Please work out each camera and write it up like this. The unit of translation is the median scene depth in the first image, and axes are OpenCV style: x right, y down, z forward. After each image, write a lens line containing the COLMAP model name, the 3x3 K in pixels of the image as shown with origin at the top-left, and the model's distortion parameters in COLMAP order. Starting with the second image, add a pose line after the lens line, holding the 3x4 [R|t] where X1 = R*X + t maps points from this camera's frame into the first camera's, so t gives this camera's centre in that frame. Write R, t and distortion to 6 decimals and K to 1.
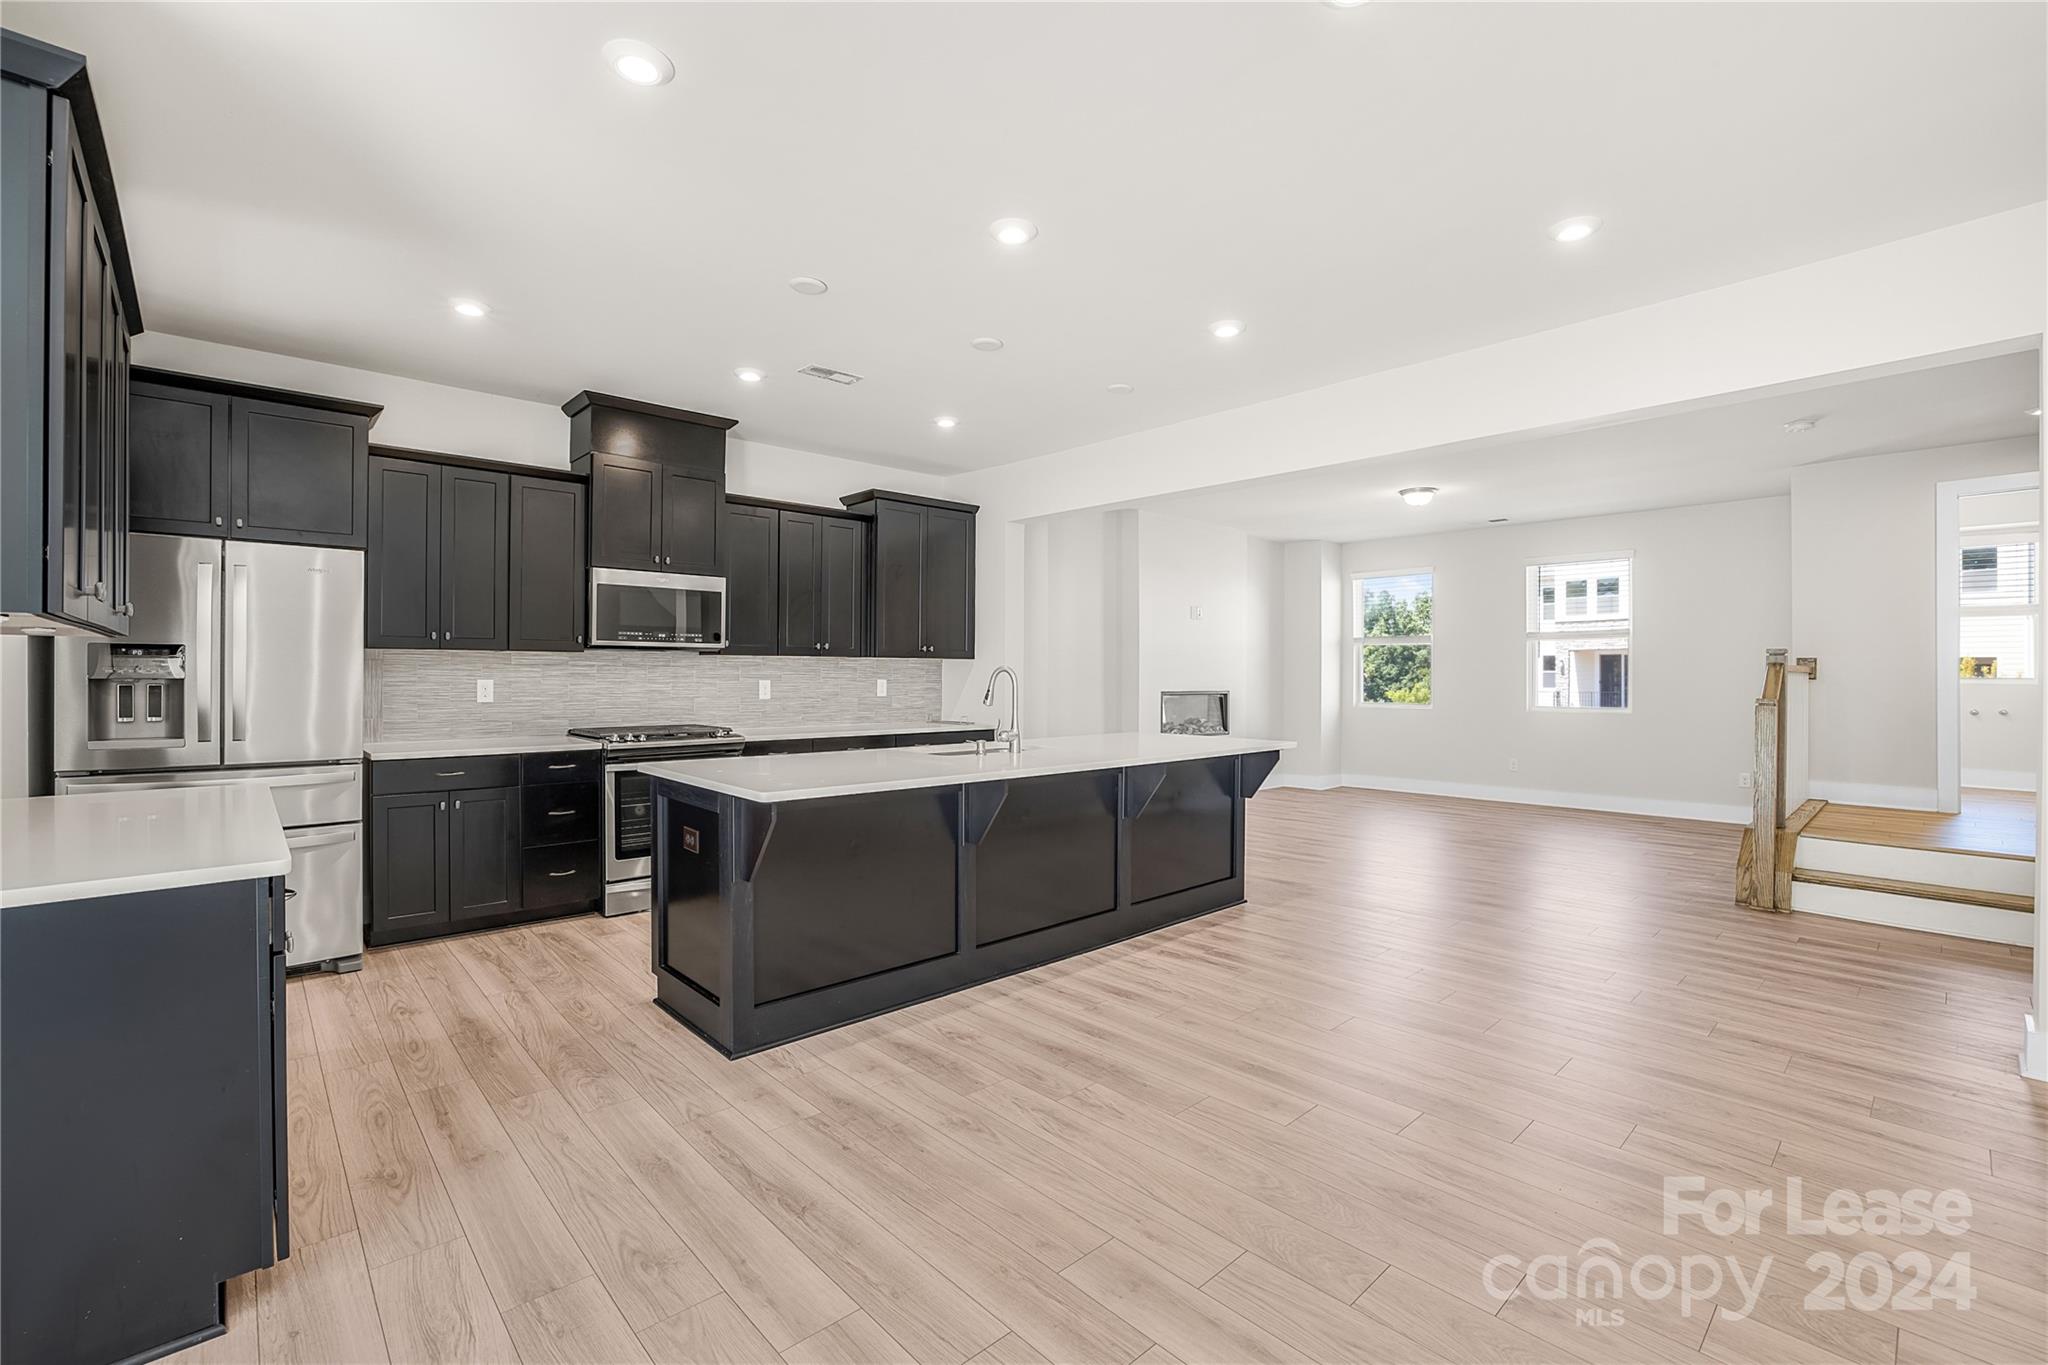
lens RADIAL K [[910.0, 0, 1020.7], [0, 910.0, 667.6], [0, 0, 1]] dist [-0.033222, 0.000225]
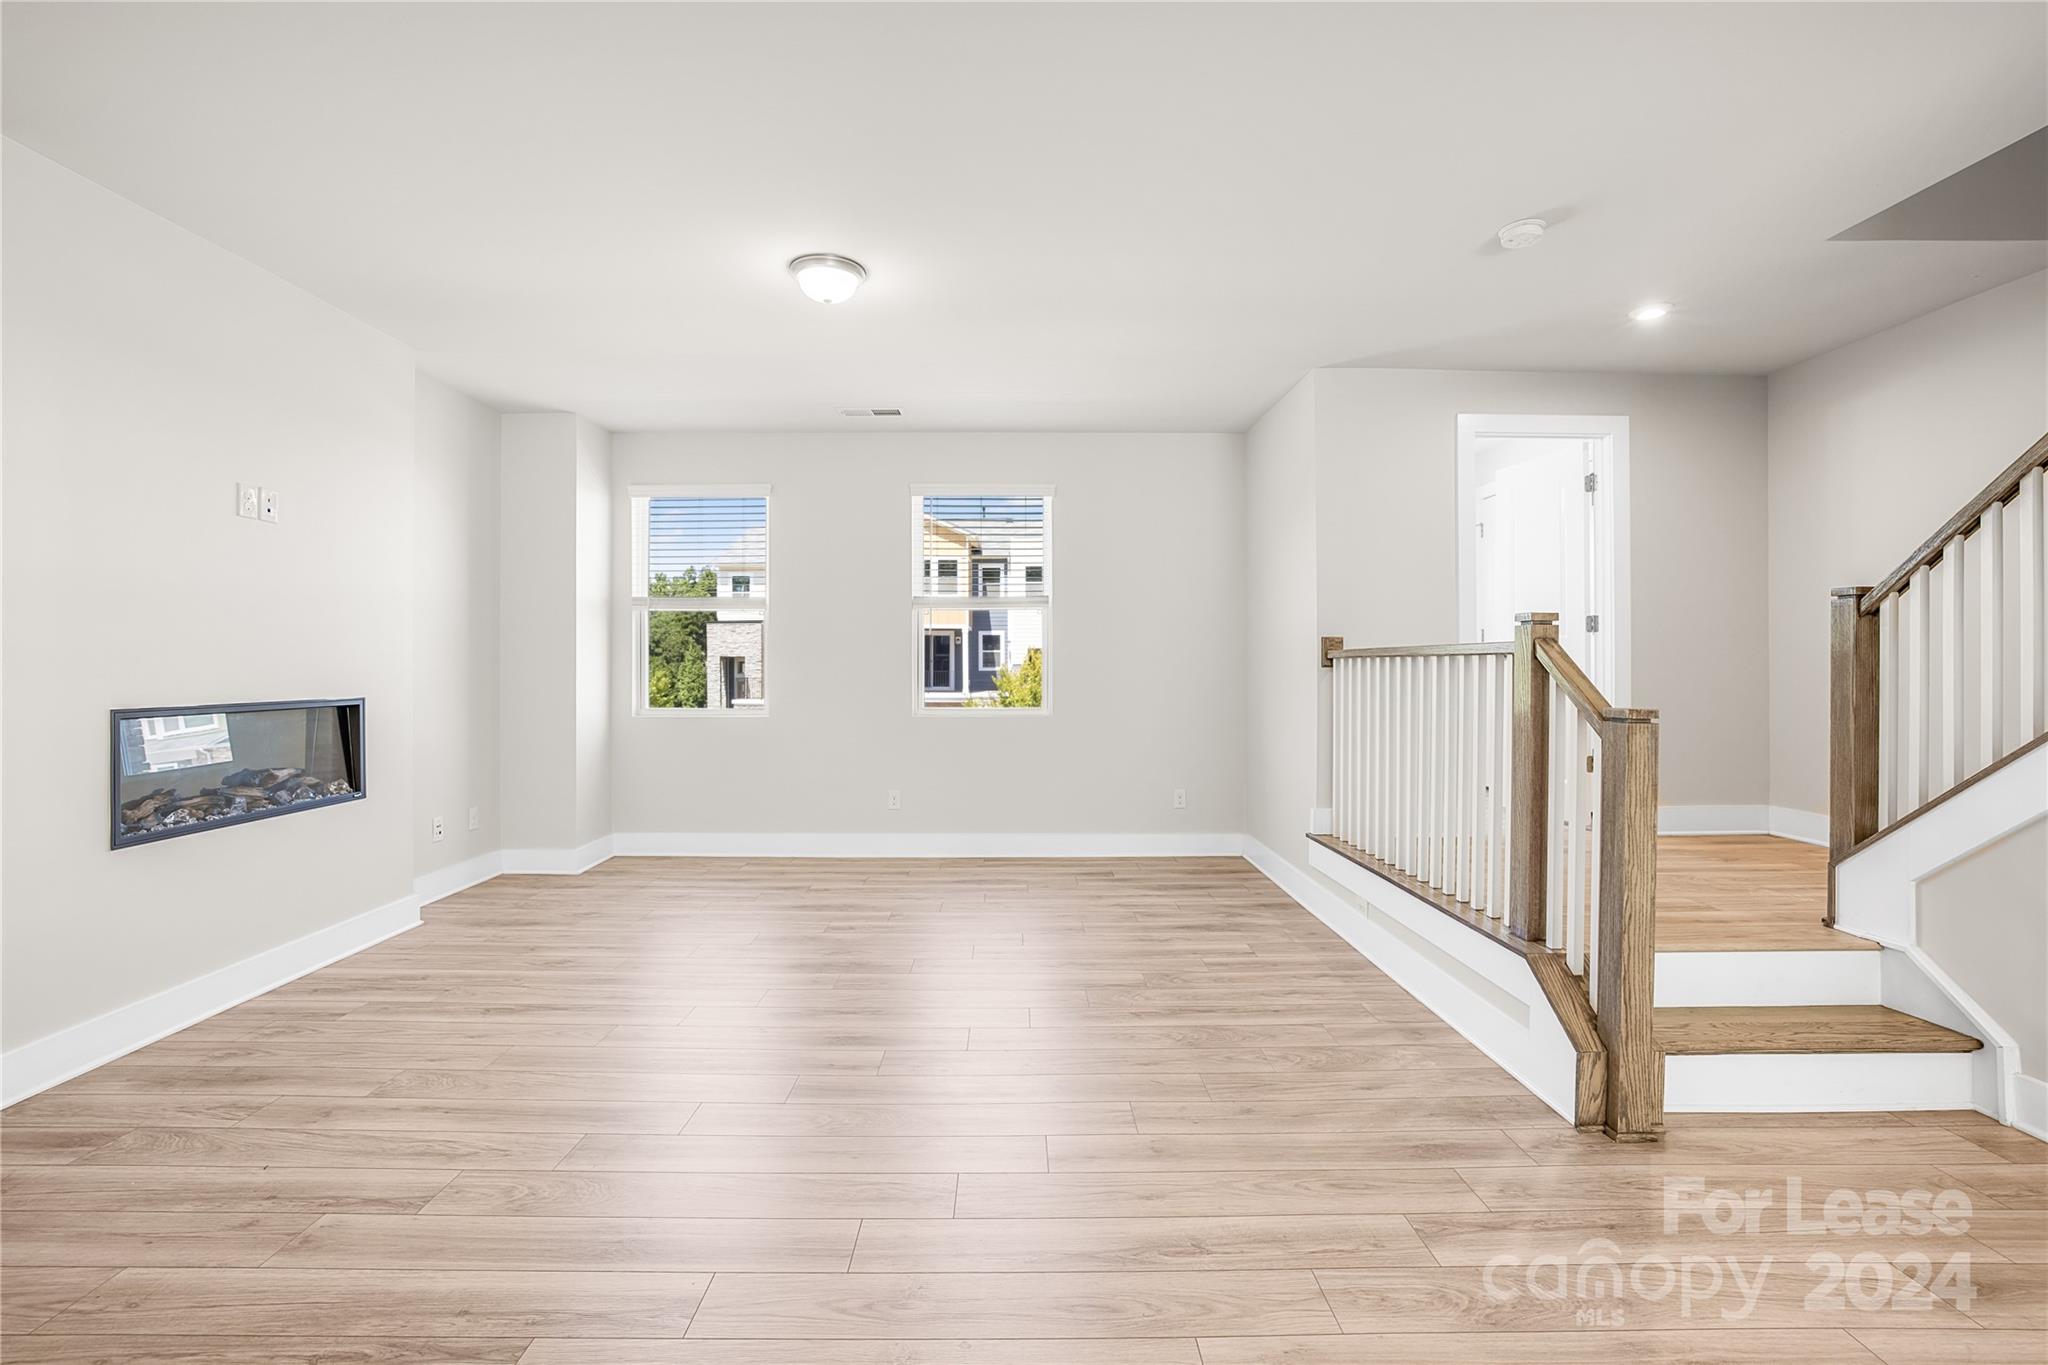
lens RADIAL K [[874.2, 0, 1040.2], [0, 874.2, 668.1], [0, 0, 1]] dist [-0.017621, 0.000788]
pose [[0.659721, -0.005743, 0.751489, 0.287206], [-0.006195, 0.999895, 0.013079, 0.008906], [-0.751485, -0.013284, 0.659616, 1.052206]]
